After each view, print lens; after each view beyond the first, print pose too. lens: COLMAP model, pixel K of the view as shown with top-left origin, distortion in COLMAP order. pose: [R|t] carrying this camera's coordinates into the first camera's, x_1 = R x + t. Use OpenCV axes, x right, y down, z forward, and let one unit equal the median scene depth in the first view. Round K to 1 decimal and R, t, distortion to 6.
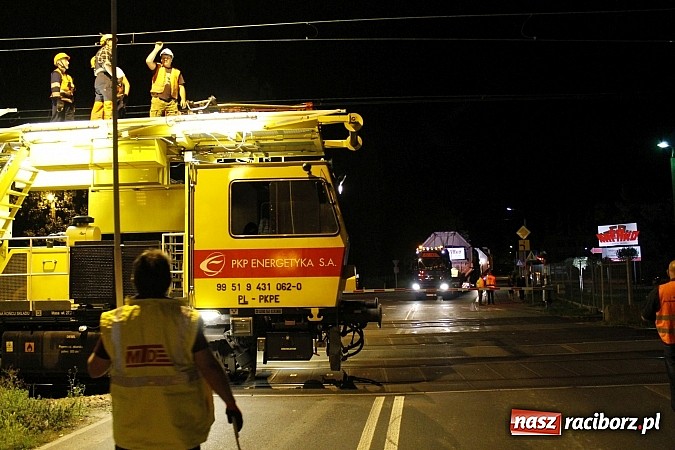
lens RADIAL K [[568.8, 0, 324.7], [0, 568.8, 223.6], [0, 0, 1]] dist [-0.156614, 0.155912]
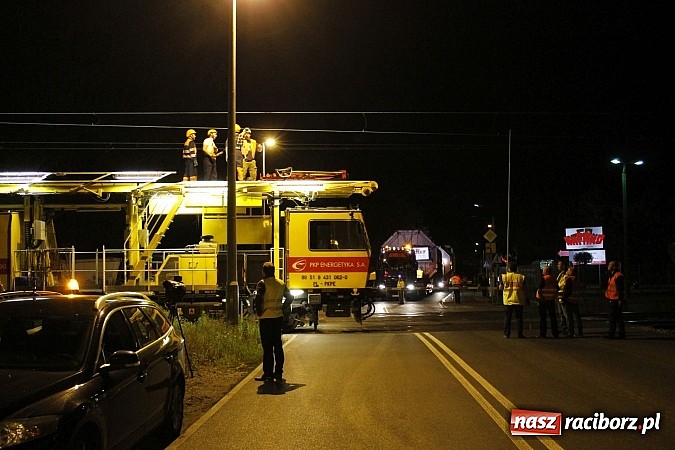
lens RADIAL K [[608.2, 0, 357.1], [0, 608.2, 222.1], [0, 0, 1]] dist [-0.085136, 0.014128]
pose [[0.992460, 0.019620, 0.120990, -0.244550], [-0.020027, 0.999797, 0.002146, -0.073867], [-0.120923, -0.004553, 0.992651, -0.960794]]
